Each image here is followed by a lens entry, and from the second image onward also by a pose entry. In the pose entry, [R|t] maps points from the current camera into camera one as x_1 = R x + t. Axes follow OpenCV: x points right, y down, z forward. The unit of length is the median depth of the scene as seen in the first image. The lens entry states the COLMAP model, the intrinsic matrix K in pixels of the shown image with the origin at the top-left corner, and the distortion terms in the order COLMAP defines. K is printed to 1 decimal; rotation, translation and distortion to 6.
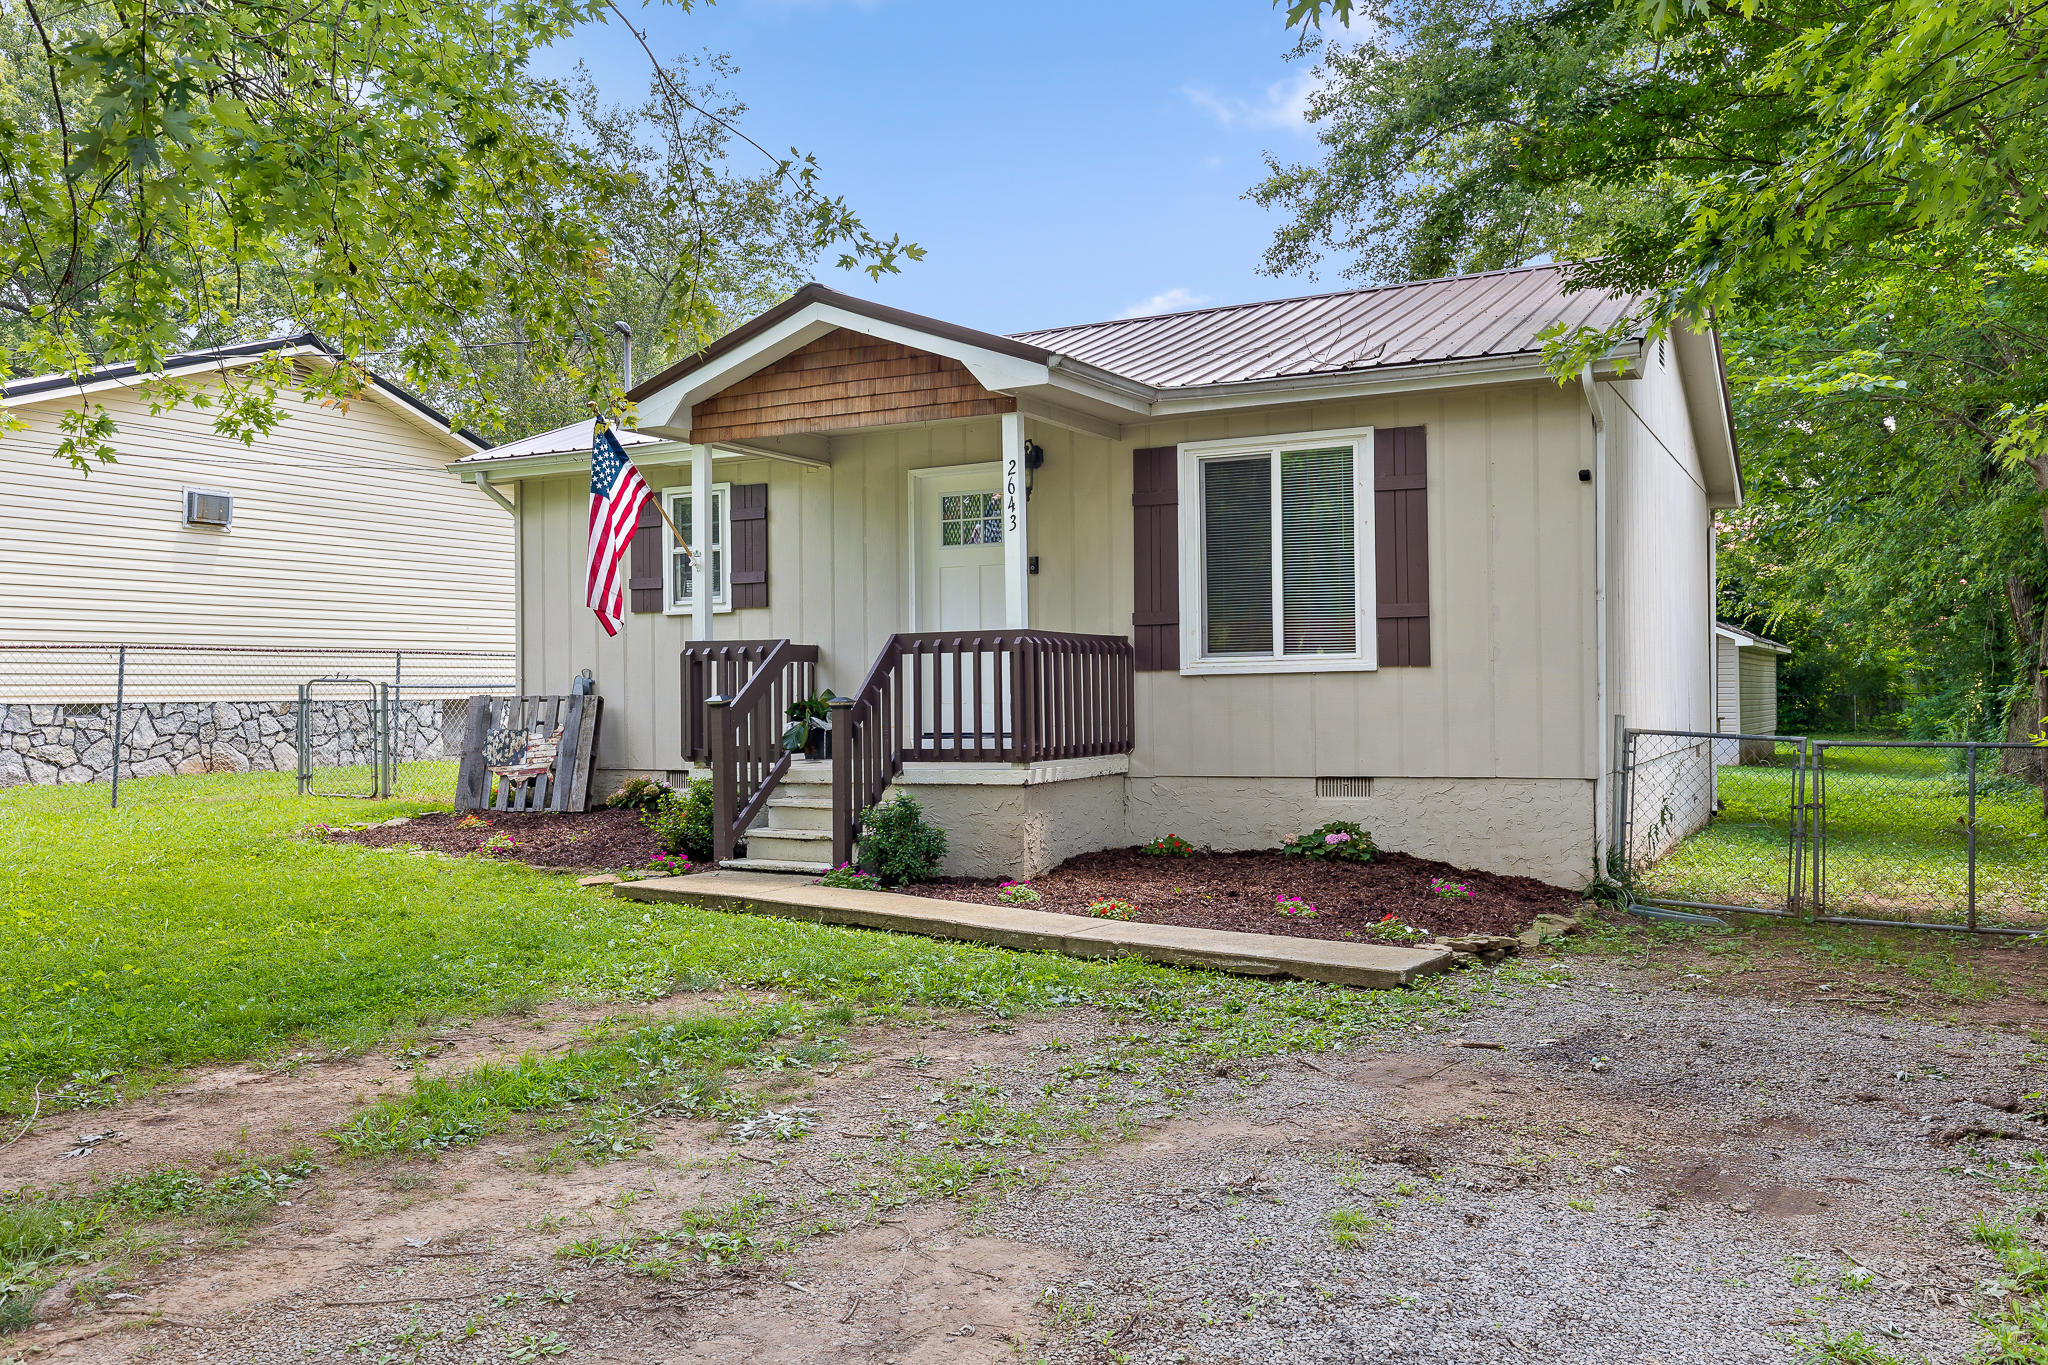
lens RADIAL K [[1633.9, 0, 1012.8], [0, 1633.9, 683.9], [0, 0, 1]] dist [0.002960, 0.000138]
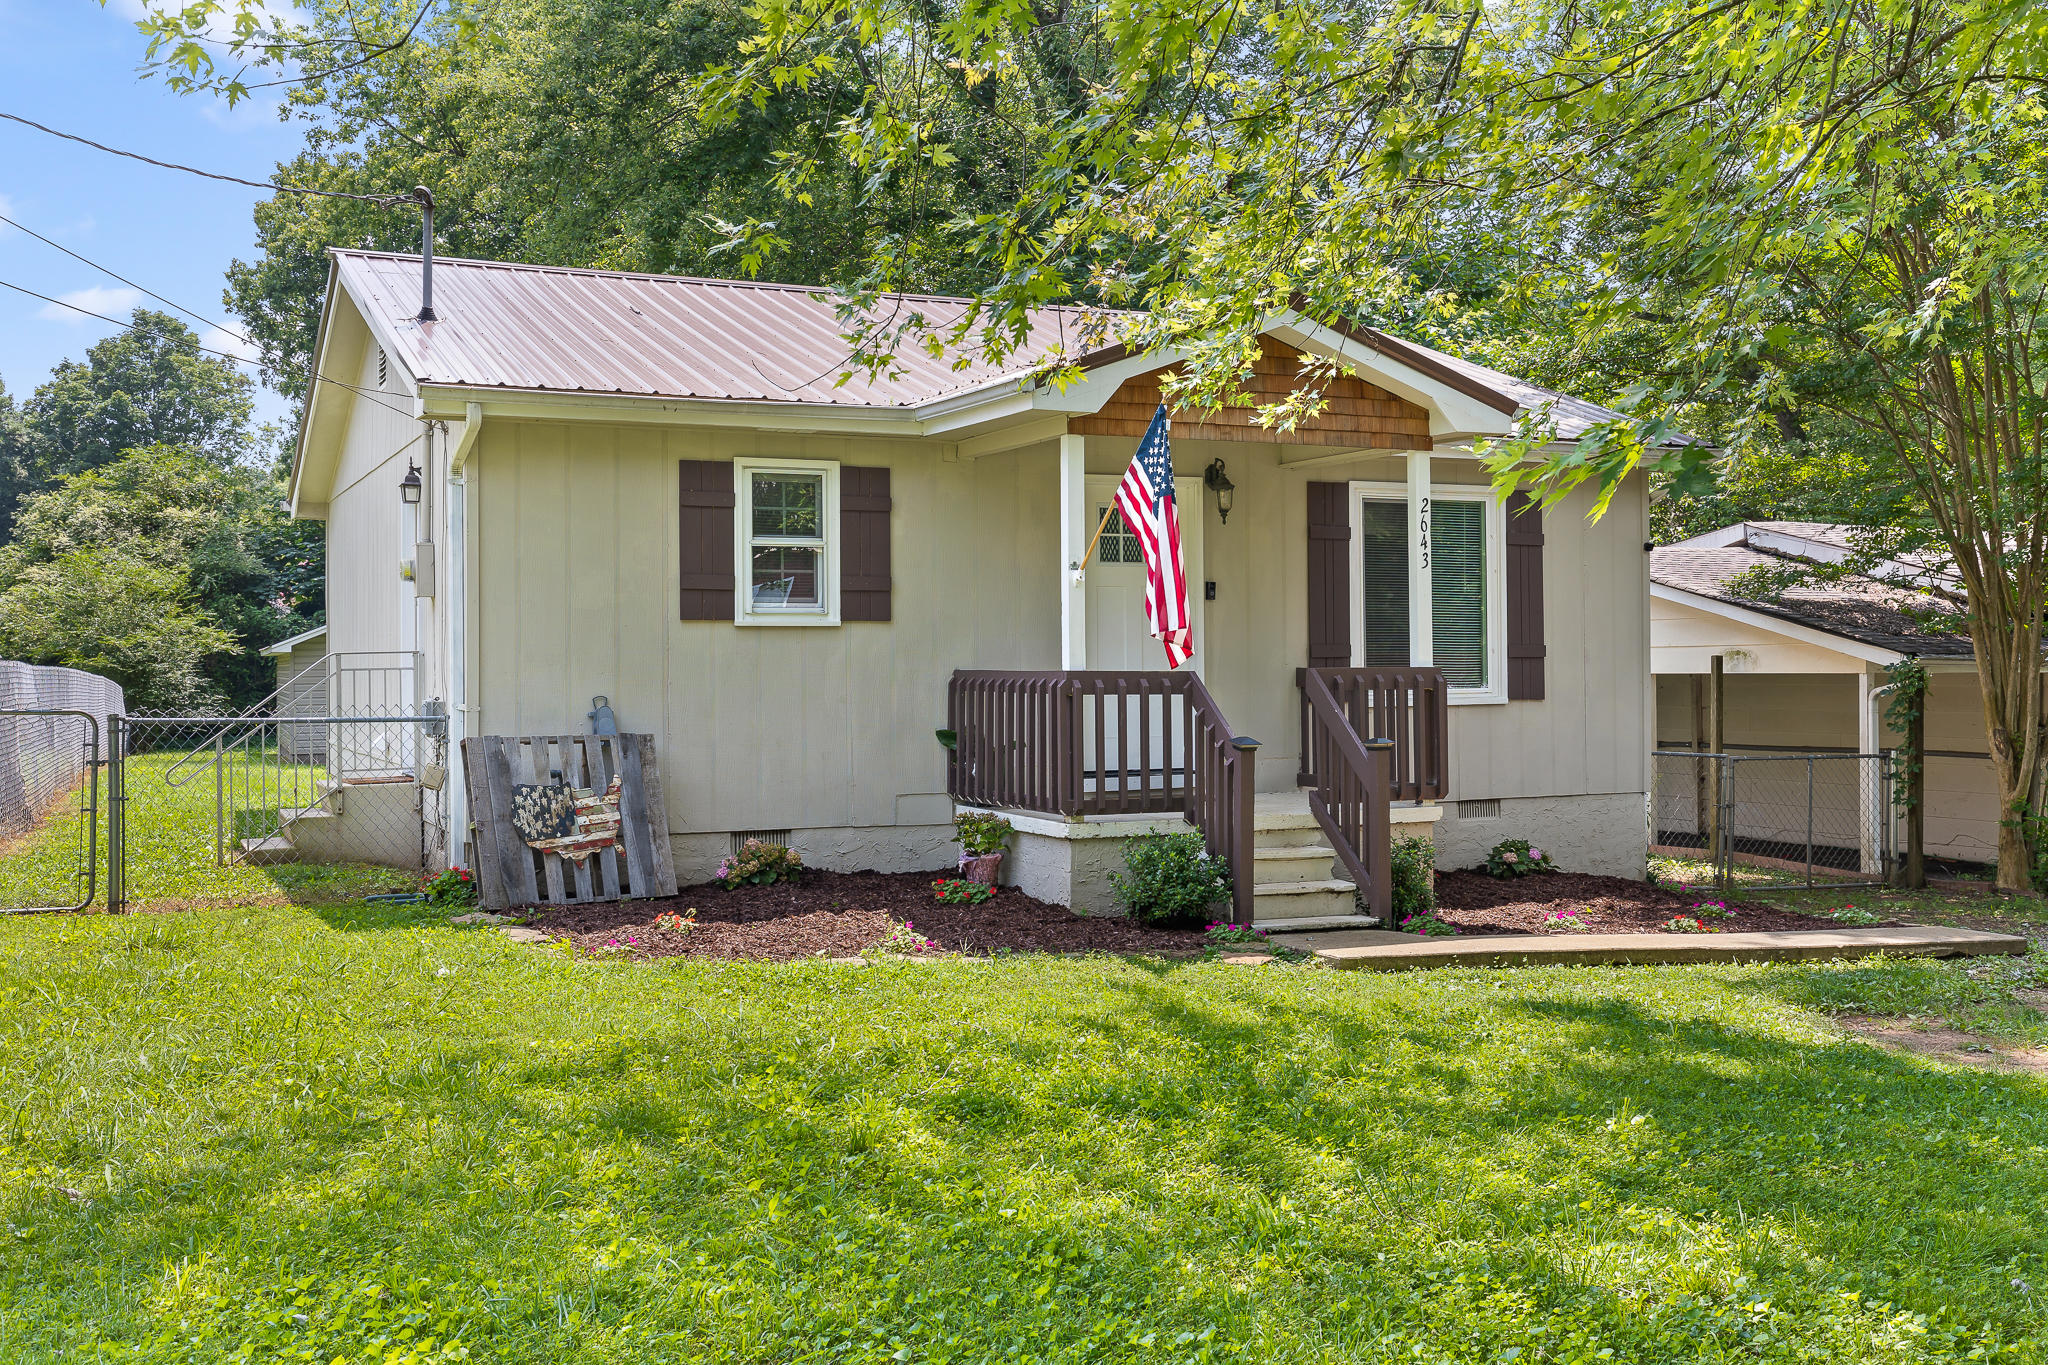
lens RADIAL K [[2008.4, 0, 1026.2], [0, 2008.4, 680.9], [0, 0, 1]] dist [0.005793, 0.000000]
pose [[0.618418, 0.004757, 0.785835, -0.953303], [-0.005445, 0.999984, -0.001768, -0.017416], [-0.785830, -0.003185, 0.618434, 0.362516]]
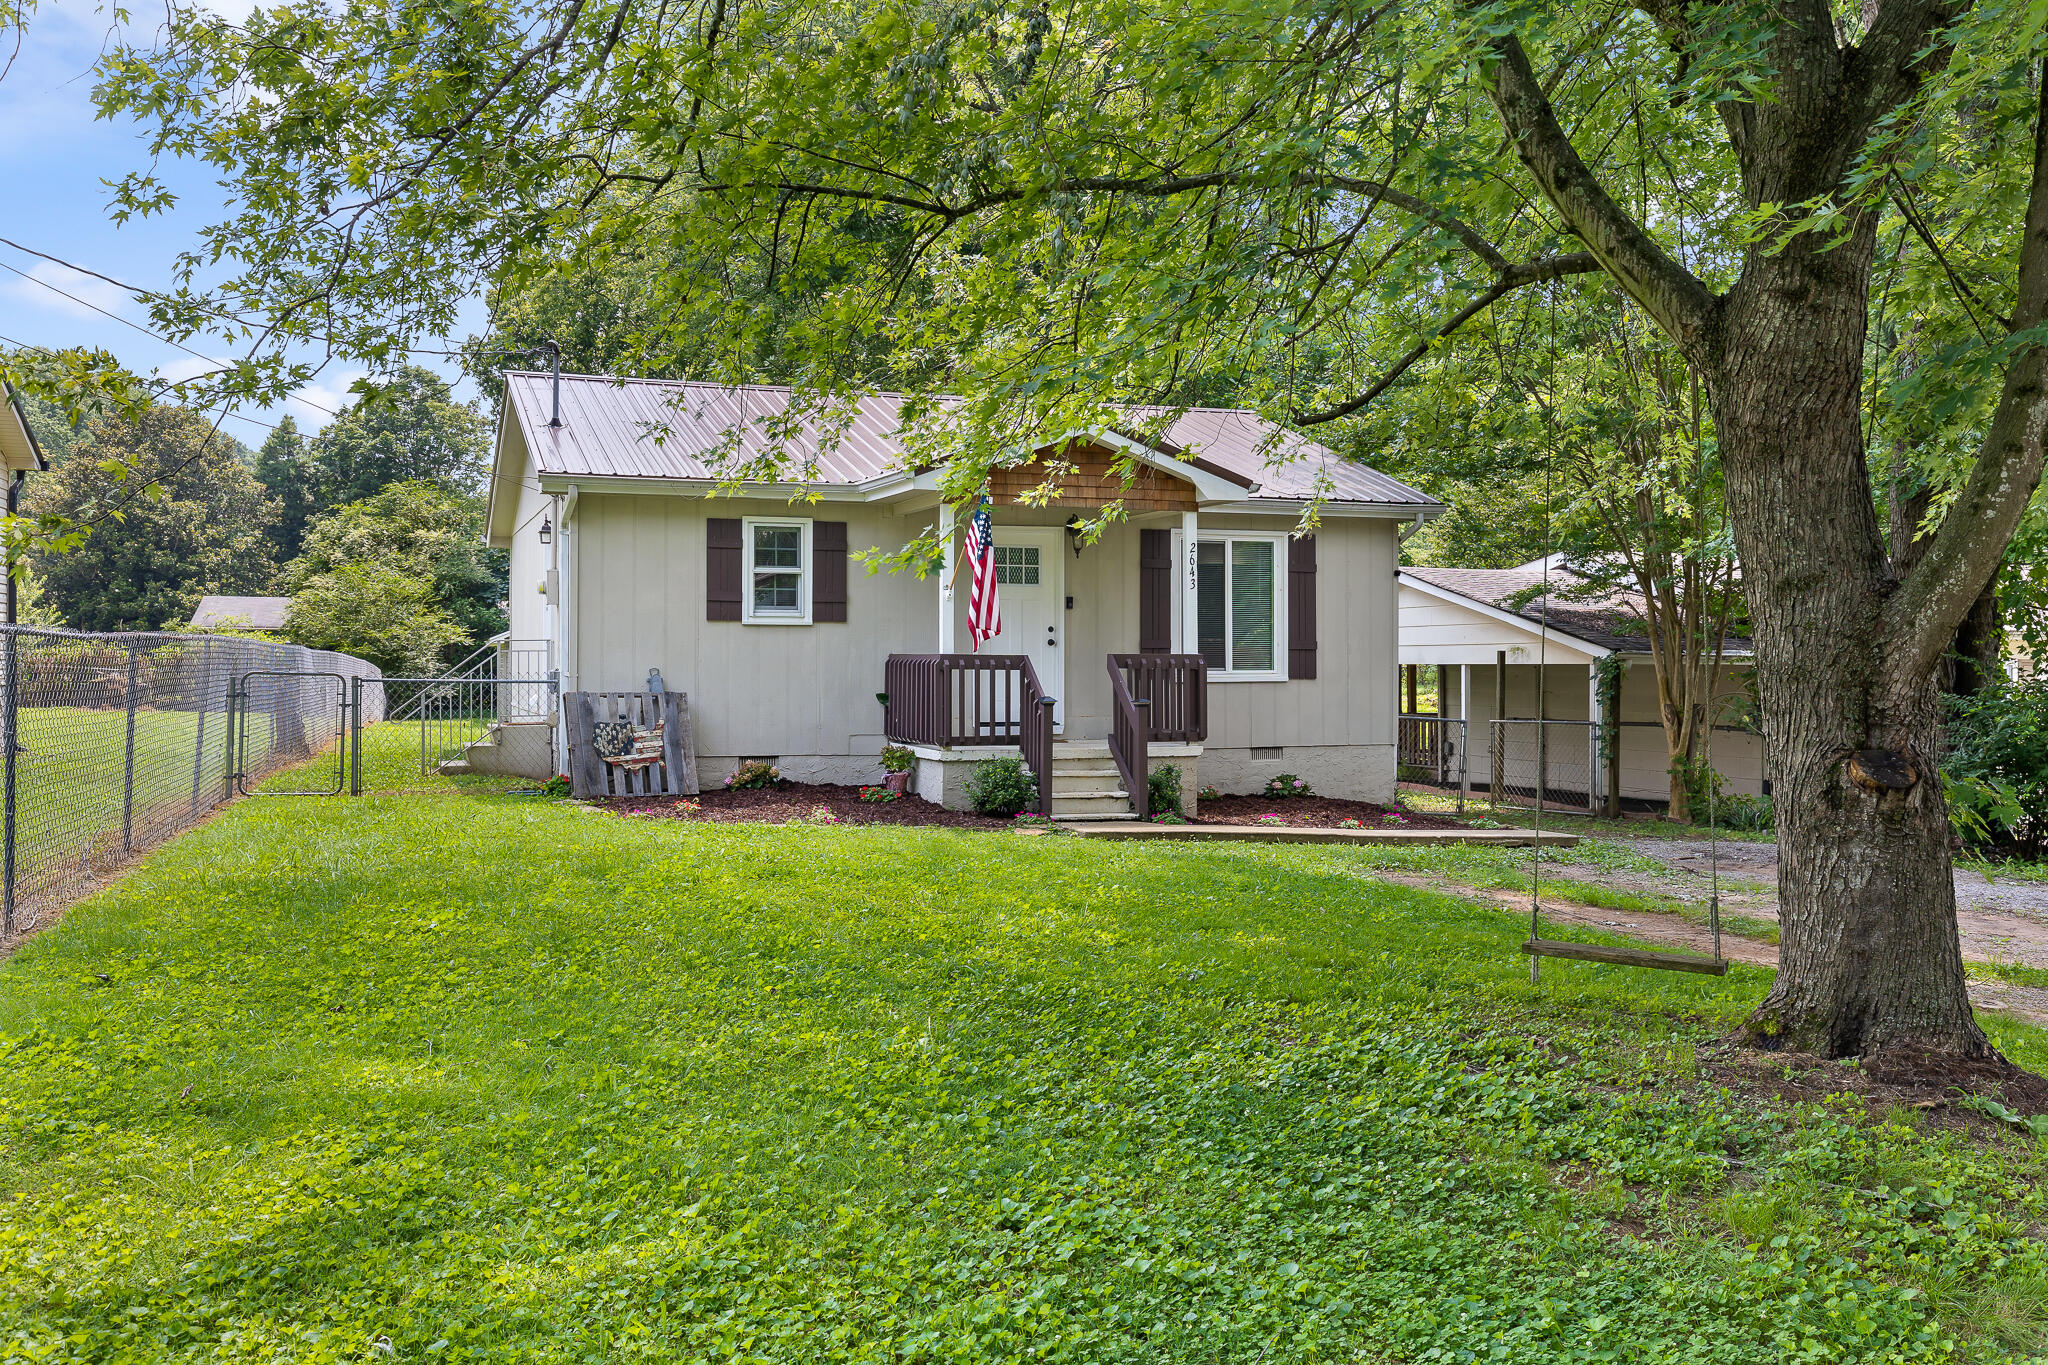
lens RADIAL K [[1791.4, 0, 1021.5], [0, 1791.4, 680.8], [0, 0, 1]] dist [0.002154, 0.008802]
pose [[0.682895, 0.008549, 0.730467, -1.128886], [-0.014318, 0.999896, 0.001684, -0.007099], [-0.730376, -0.011608, 0.682946, -0.023226]]
